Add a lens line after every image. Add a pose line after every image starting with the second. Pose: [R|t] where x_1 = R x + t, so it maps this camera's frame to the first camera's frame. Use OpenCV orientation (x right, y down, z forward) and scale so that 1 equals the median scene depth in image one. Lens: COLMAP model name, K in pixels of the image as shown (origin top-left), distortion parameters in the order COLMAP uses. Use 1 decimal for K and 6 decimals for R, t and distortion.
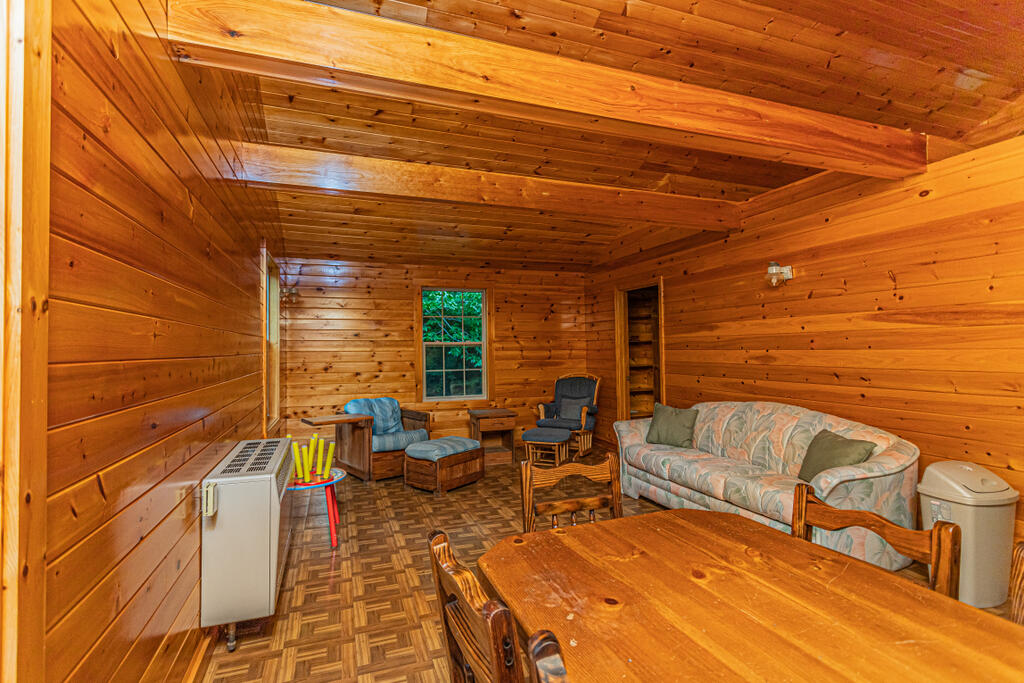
lens RADIAL K [[509.7, 0, 512.0], [0, 509.7, 341.5], [0, 0, 1]] dist [0.001058, 0.000705]
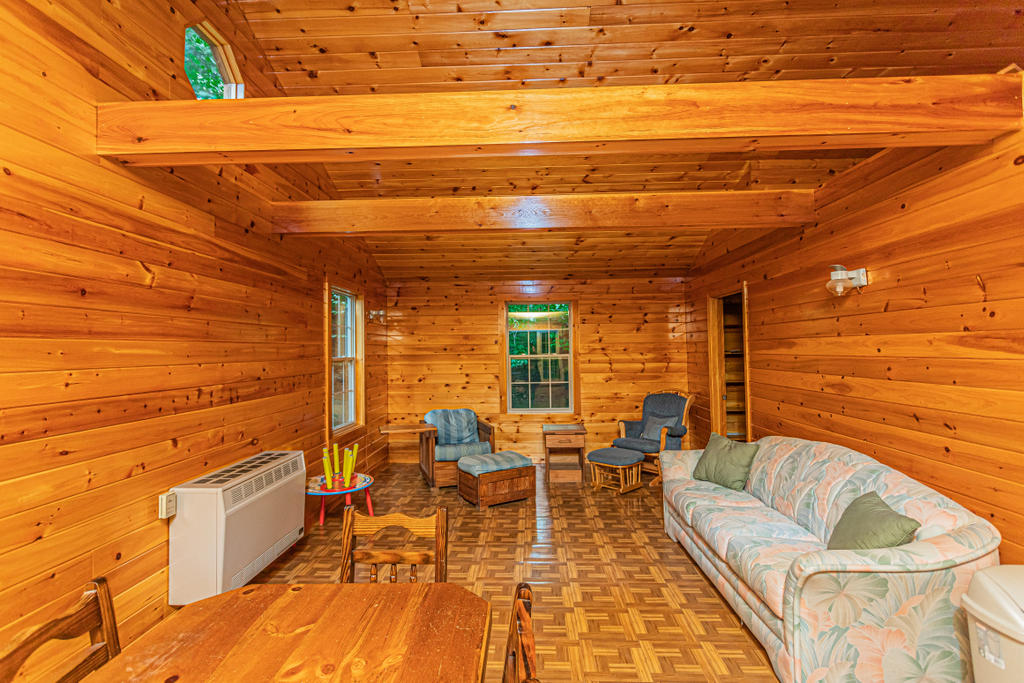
lens RADIAL K [[500.5, 0, 495.4], [0, 500.5, 341.4], [0, 0, 1]] dist [0.001020, 0.000022]
pose [[0.920396, -0.009175, -0.390880, 0.315134], [0.009910, 0.999951, -0.000137, -0.042462], [0.390862, -0.003748, 0.920442, 0.088313]]
